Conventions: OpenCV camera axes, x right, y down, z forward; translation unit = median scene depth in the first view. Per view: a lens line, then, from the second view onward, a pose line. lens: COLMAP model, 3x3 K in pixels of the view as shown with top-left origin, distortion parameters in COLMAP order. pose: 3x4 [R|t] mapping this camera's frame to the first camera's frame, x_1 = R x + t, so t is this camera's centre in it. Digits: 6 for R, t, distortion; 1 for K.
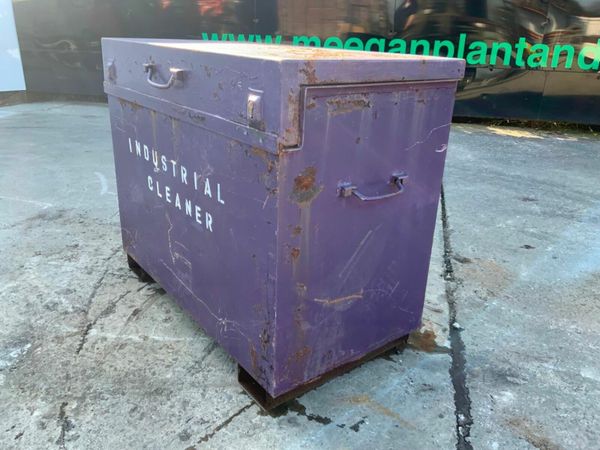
lens RADIAL K [[499.4, 0, 301.2], [0, 499.4, 224.1], [0, 0, 1]] dist [0.042035, -0.077917]
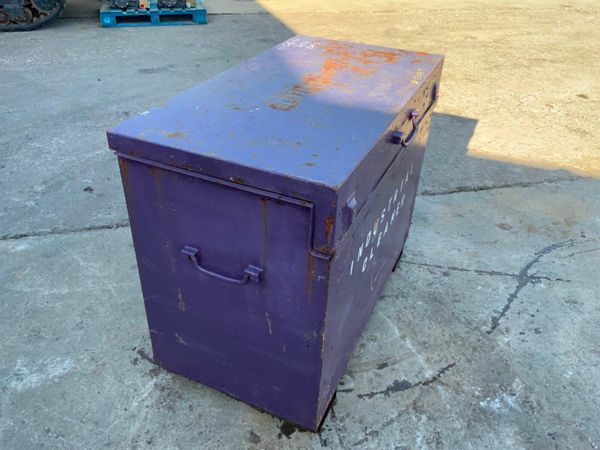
lens RADIAL K [[495.3, 0, 294.5], [0, 495.3, 224.5], [0, 0, 1]] dist [0.070246, -0.124877]
pose [[-0.462018, -0.539435, 0.703953, -0.883813], [0.273721, 0.668265, 0.691736, -0.831990], [-0.843573, 0.512281, -0.161096, 1.288661]]
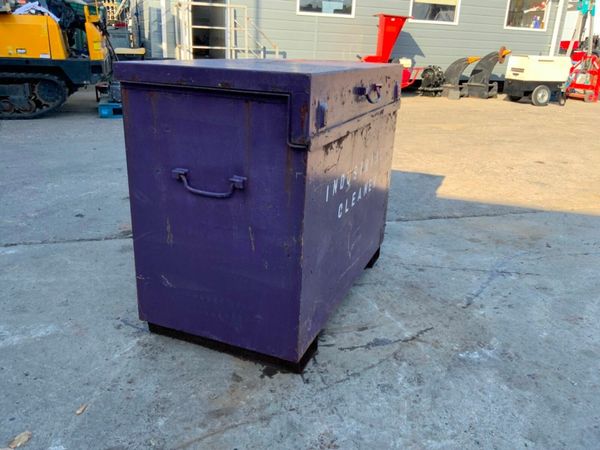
lens RADIAL K [[495.3, 0, 294.5], [0, 495.3, 224.5], [0, 0, 1]] dist [0.070246, -0.124877]
pose [[-0.491288, -0.348706, 0.798148, -1.106891], [0.263356, 0.813998, 0.517736, -0.623187], [-0.830228, 0.464555, -0.308074, 1.472740]]
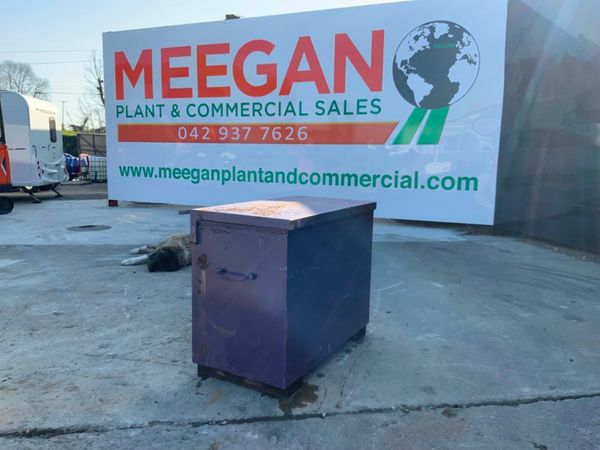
lens RADIAL K [[499.8, 0, 298.8], [0, 499.8, 226.3], [0, 0, 1]] dist [0.069173, -0.144412]
pose [[0.391344, 0.107611, -0.913931, 1.588621], [-0.339441, 0.939988, -0.034669, -0.212843], [0.855354, 0.323793, 0.404386, 0.278640]]
